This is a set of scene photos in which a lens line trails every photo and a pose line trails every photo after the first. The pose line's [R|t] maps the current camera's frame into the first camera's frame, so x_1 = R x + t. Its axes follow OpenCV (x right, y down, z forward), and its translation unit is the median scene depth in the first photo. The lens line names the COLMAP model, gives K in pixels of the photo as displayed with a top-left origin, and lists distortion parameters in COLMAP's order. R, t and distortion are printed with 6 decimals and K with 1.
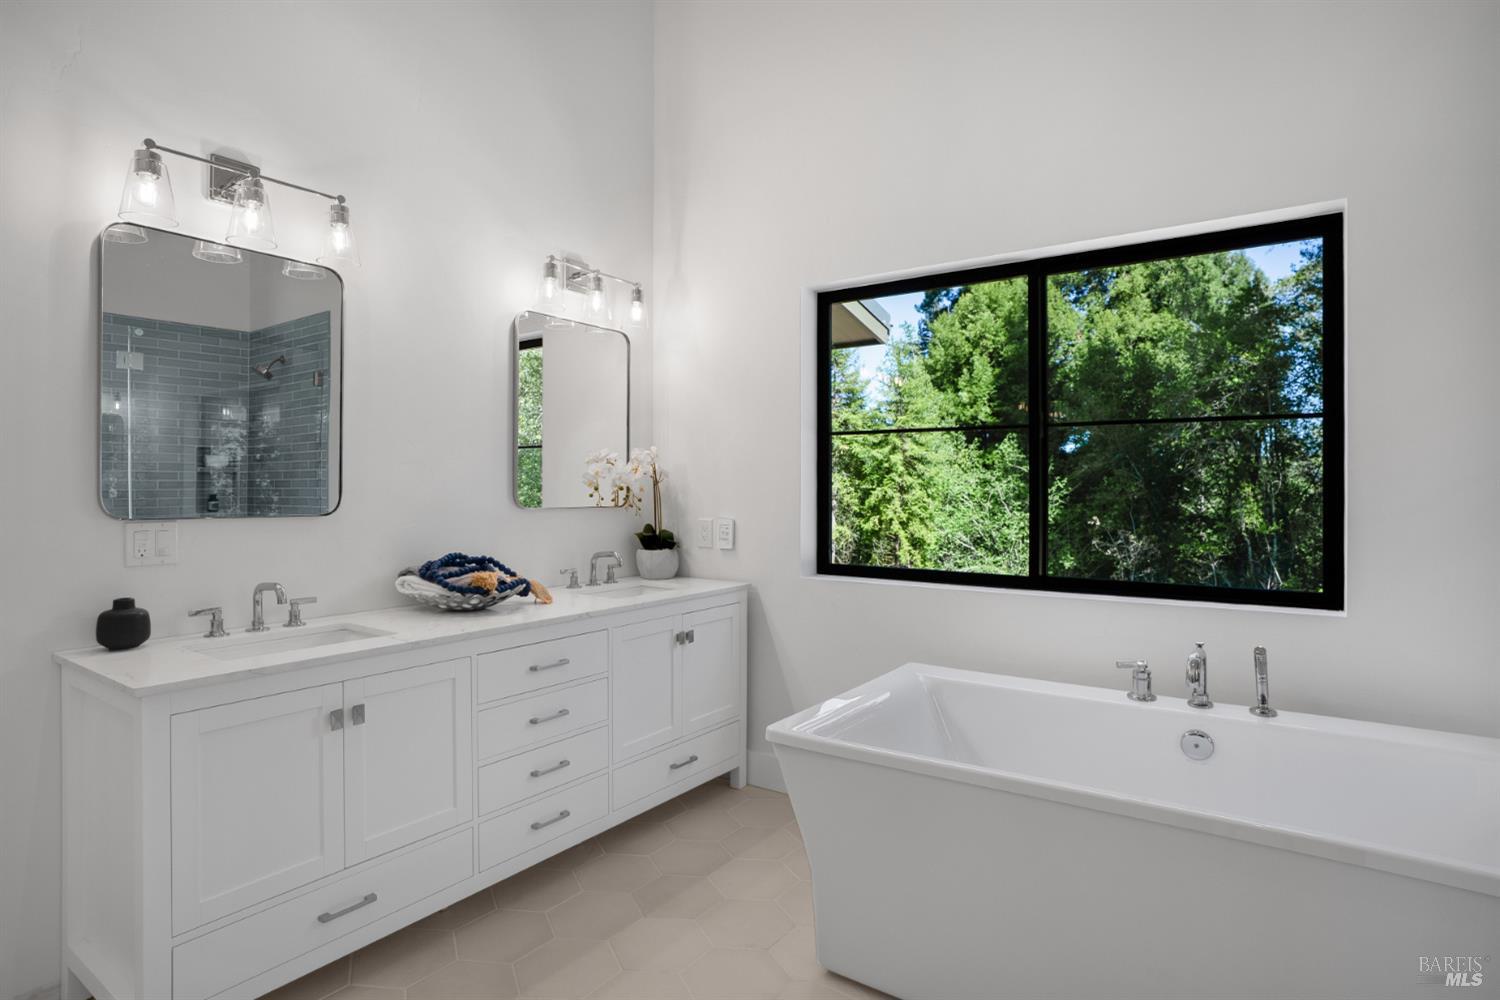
lens RADIAL K [[810.0, 0, 750.0], [0, 810.0, 500.0], [0, 0, 1]] dist [-0.045245, 0.000747]
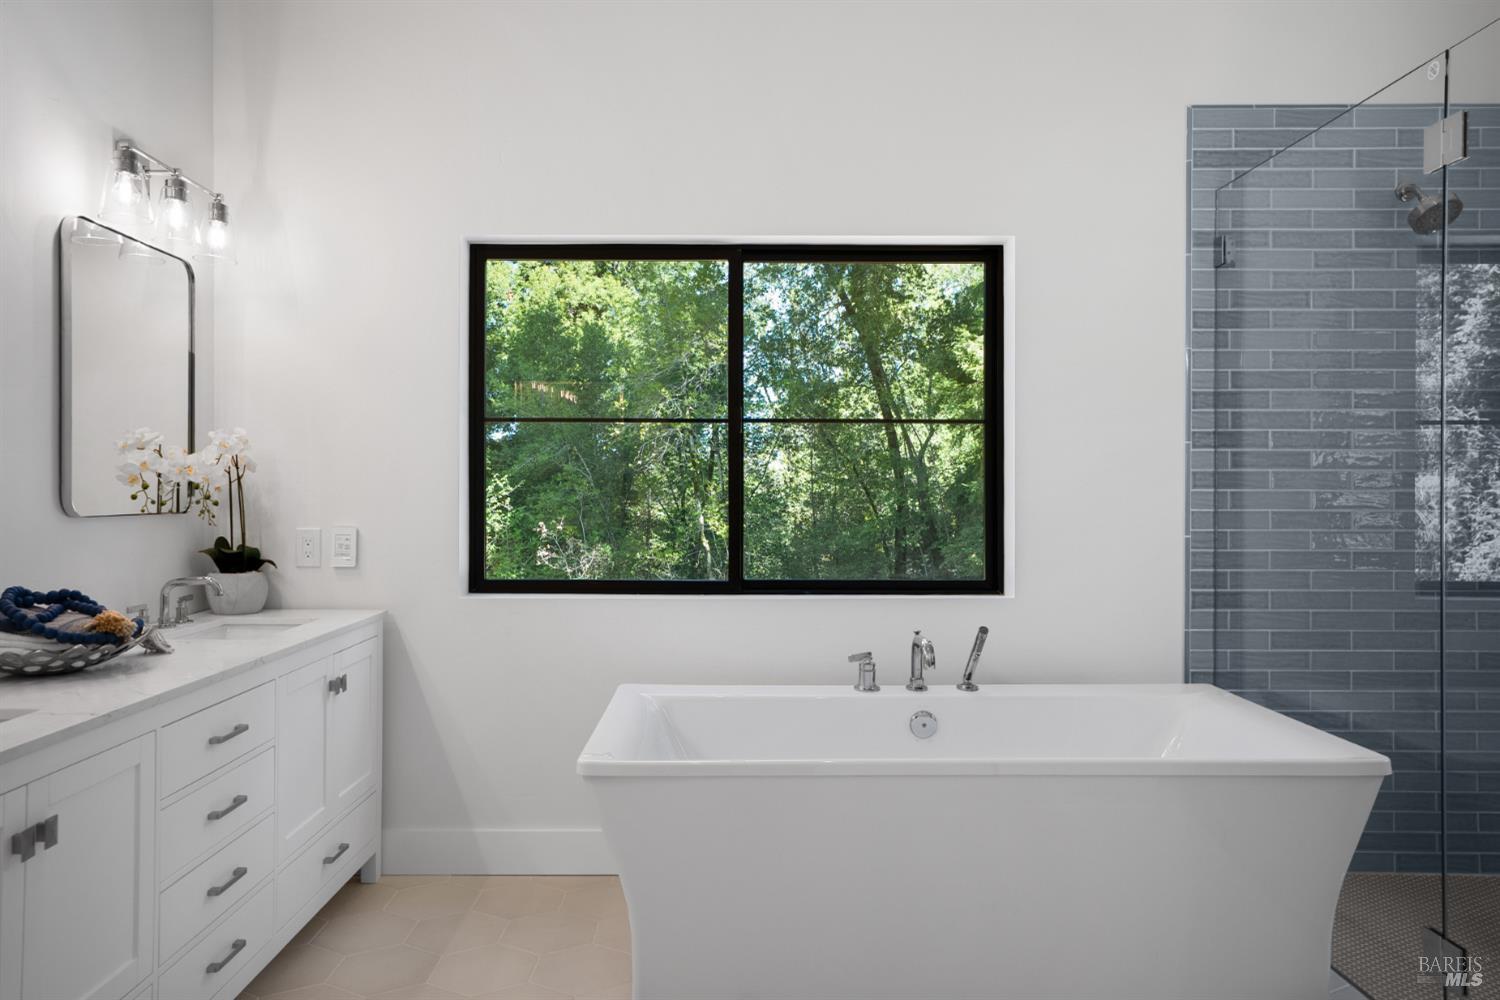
lens RADIAL K [[1079.4, 0, 750.0], [0, 1079.4, 500.0], [0, 0, 1]] dist [0.004285, 0.003665]
pose [[0.810335, -0.006189, 0.585935, -0.315742], [0.007792, 0.999970, -0.000214, 0.001186], [-0.585915, 0.004739, 0.810358, -0.032759]]
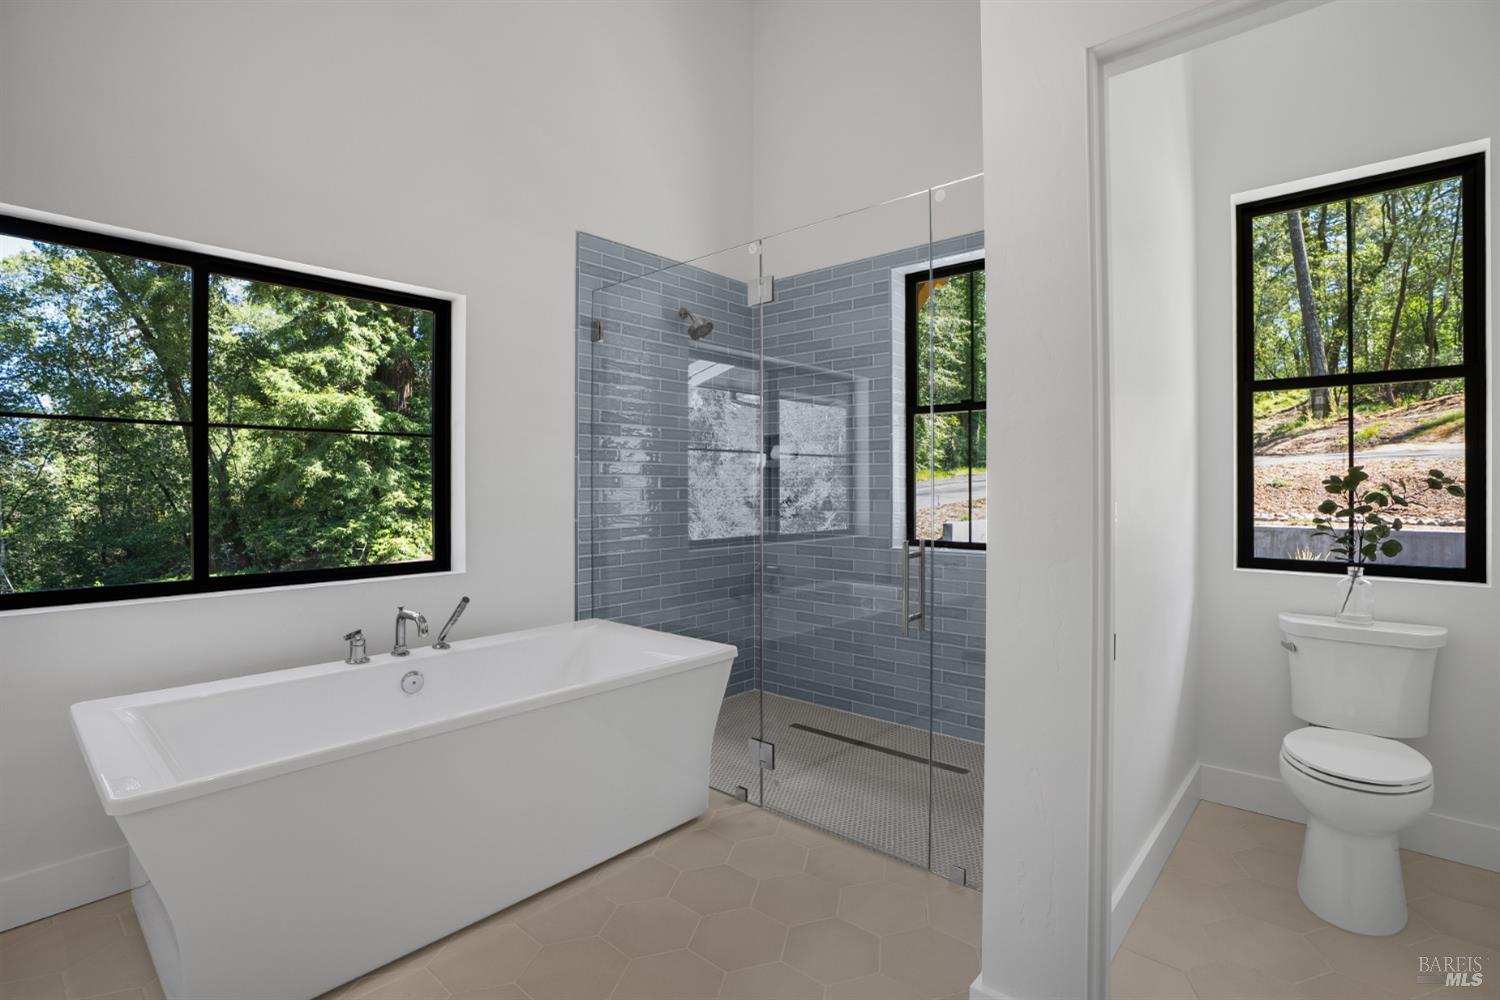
lens RADIAL K [[719.6, 0, 749.8], [0, 719.6, 487.1], [0, 0, 1]] dist [-0.034274, 0.000464]
pose [[0.107178, 0.001463, 0.994239, -0.353272], [0.015982, 0.999867, -0.003194, -0.000407], [-0.994111, 0.016232, 0.107140, 0.208001]]
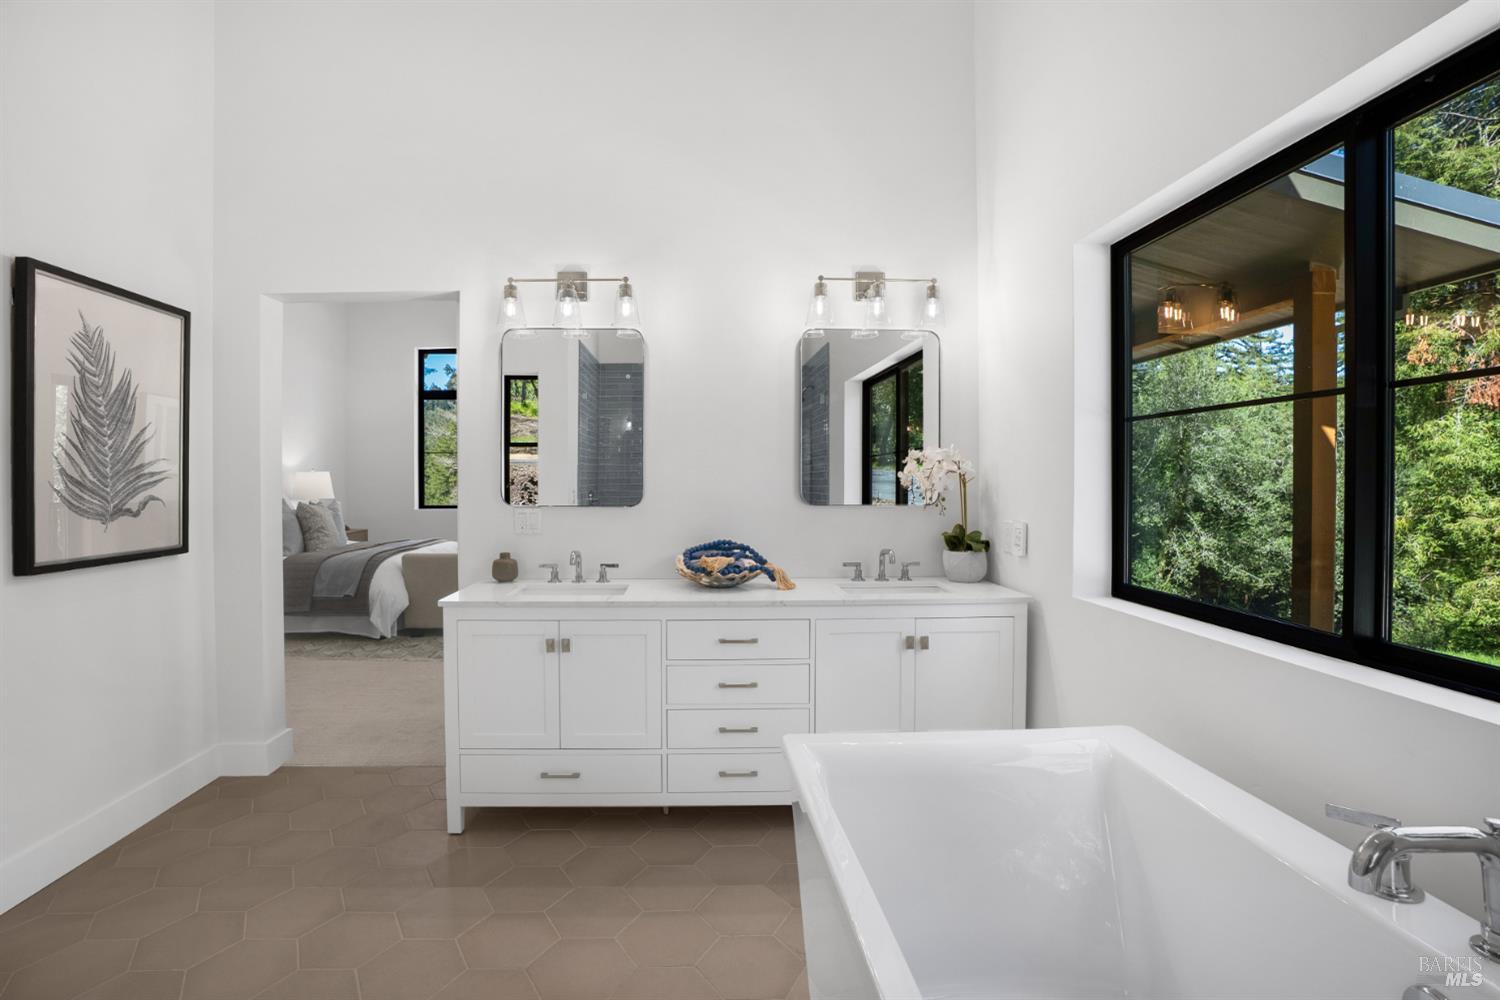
lens RADIAL K [[596.9, 0, 751.2], [0, 596.9, 542.7], [0, 0, 1]] dist [-0.045198, 0.000037]
pose [[0.586883, 0.056279, -0.807713, 0.323532], [-0.009789, 0.998002, 0.062425, 0.009308], [0.809613, -0.028730, 0.586261, 0.387404]]
